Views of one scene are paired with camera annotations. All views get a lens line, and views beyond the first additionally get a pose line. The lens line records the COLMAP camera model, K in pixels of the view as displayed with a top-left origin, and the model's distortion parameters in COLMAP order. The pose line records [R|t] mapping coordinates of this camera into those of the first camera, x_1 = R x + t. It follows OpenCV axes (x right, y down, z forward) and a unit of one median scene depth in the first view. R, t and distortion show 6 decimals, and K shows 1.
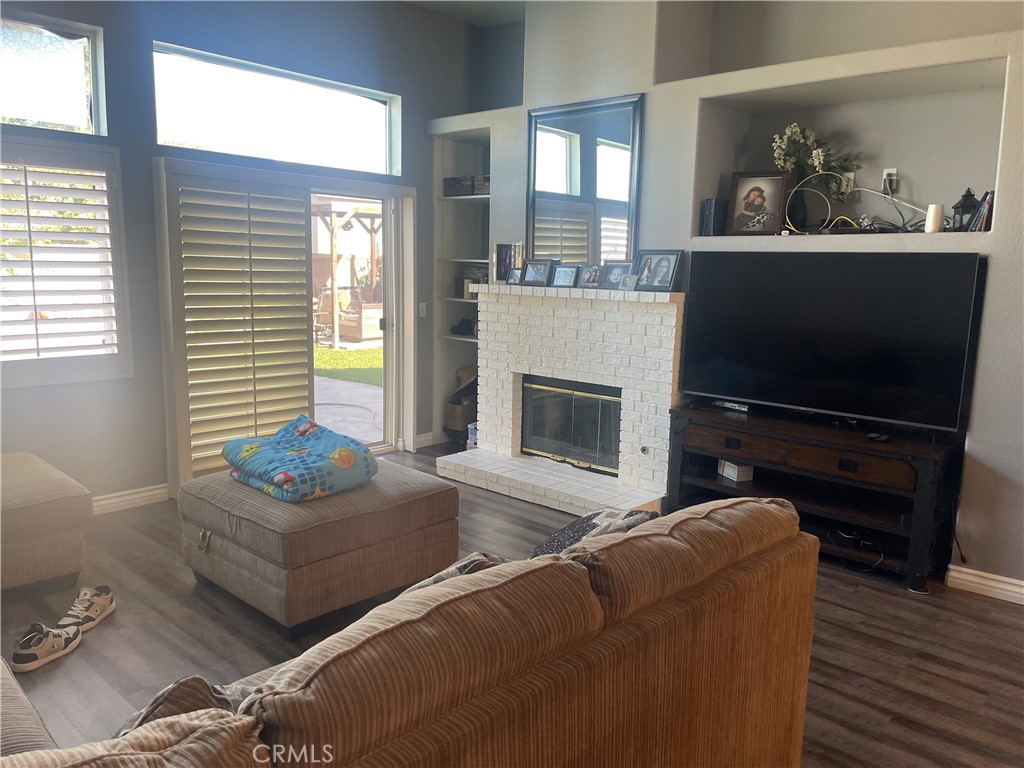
lens RADIAL K [[775.2, 0, 509.5], [0, 775.2, 379.9], [0, 0, 1]] dist [0.072548, -0.090262]
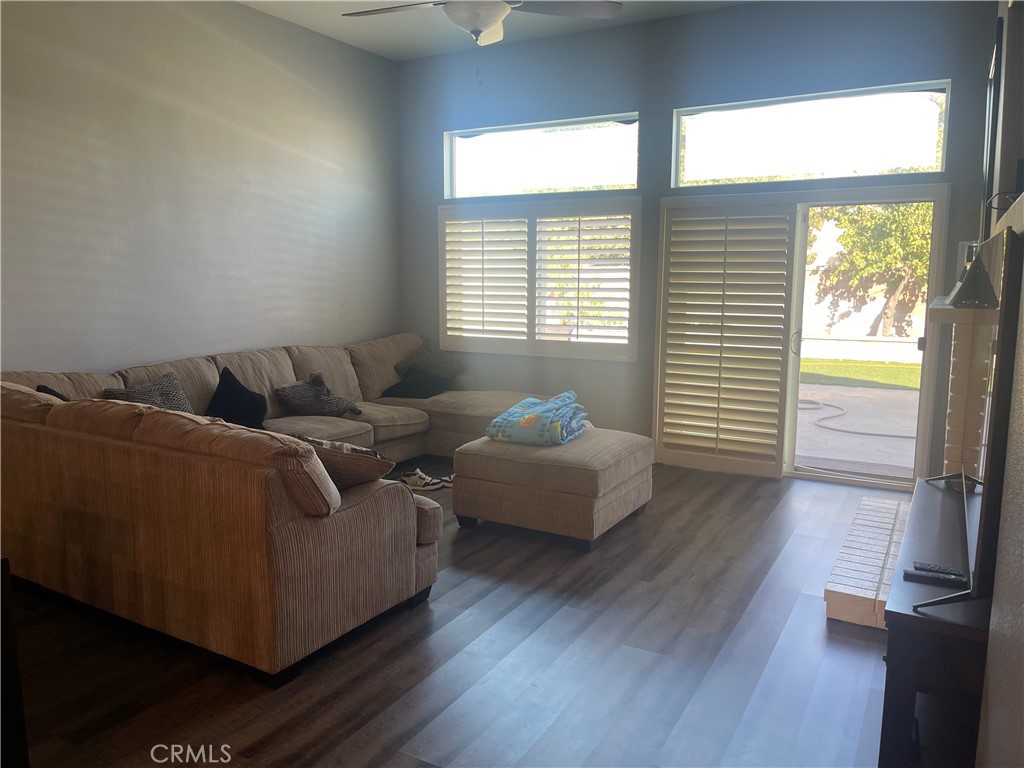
lens RADIAL K [[775.2, 0, 509.5], [0, 775.2, 387.5], [0, 0, 1]] dist [0.072548, -0.090262]
pose [[0.240440, 0.121721, -0.963002, 0.813690], [-0.138947, 0.986205, 0.089962, -0.054148], [0.960668, 0.112176, 0.254036, 0.473159]]
